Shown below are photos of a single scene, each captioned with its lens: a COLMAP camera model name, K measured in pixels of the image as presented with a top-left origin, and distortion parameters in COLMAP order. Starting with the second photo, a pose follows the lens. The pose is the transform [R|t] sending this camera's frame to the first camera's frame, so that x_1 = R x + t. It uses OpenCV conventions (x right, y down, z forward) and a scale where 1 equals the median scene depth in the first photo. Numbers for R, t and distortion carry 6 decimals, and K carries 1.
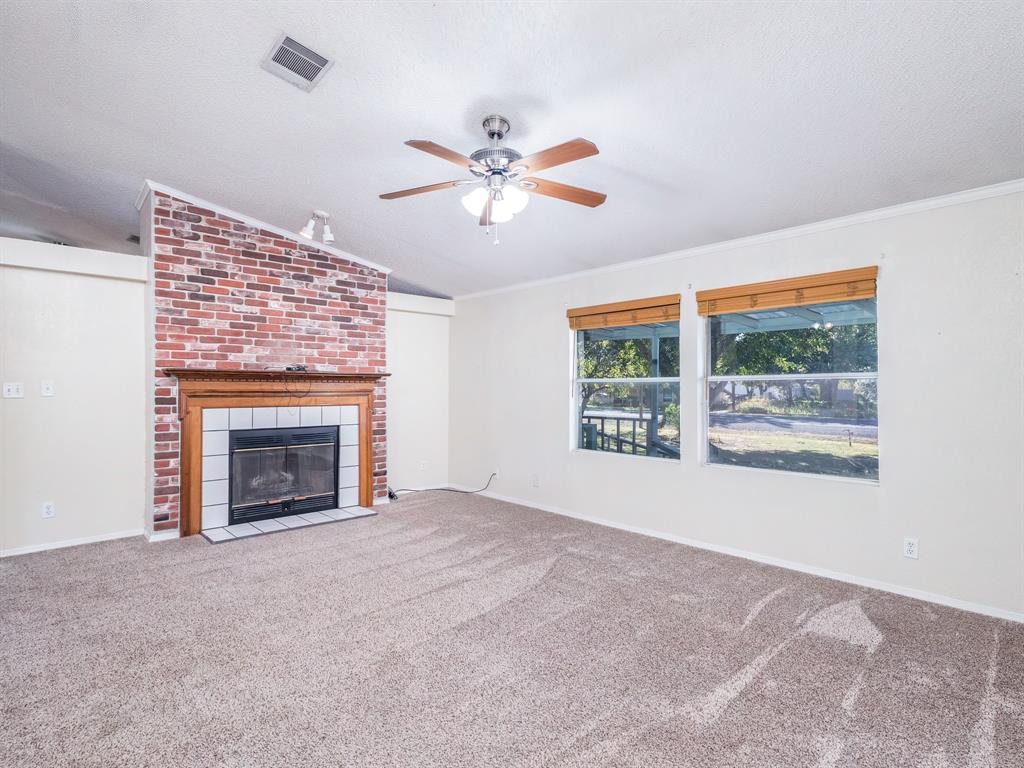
lens RADIAL K [[532.1, 0, 508.3], [0, 532.1, 383.0], [0, 0, 1]] dist [0.008547, -0.002595]
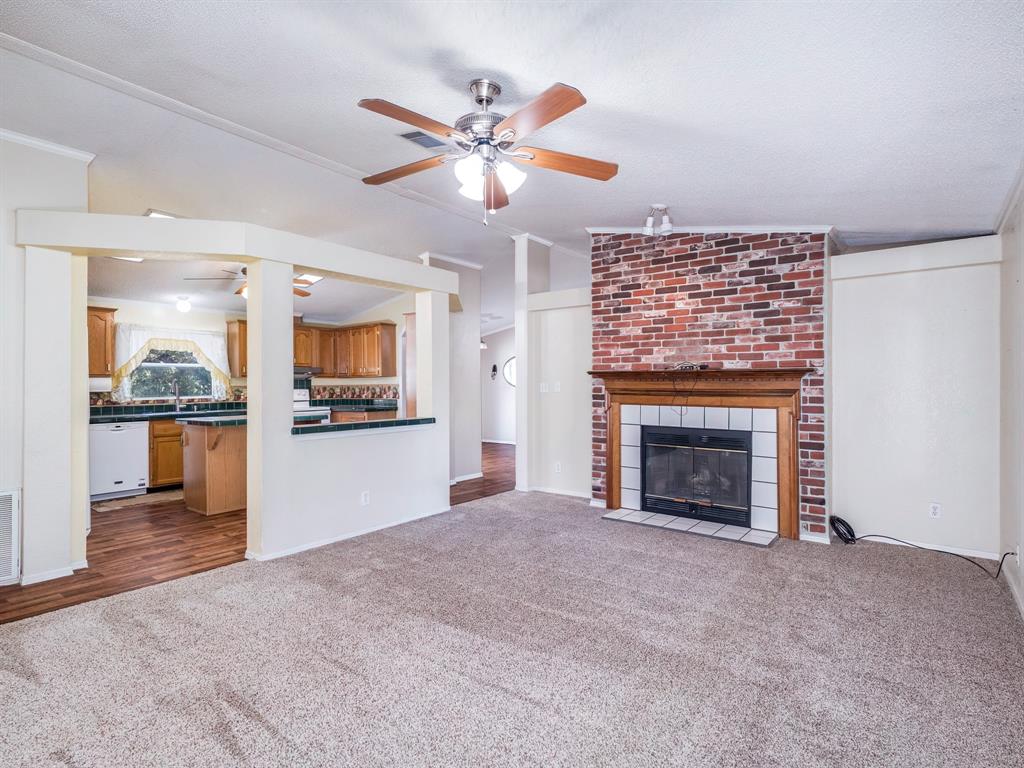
lens RADIAL K [[532.1, 0, 505.3], [0, 532.1, 385.9], [0, 0, 1]] dist [0.008547, -0.002595]
pose [[0.159235, -0.004636, -0.987230, 0.510413], [0.002632, 0.999987, -0.004271, 0.010896], [0.987237, -0.001918, 0.159246, 0.524253]]
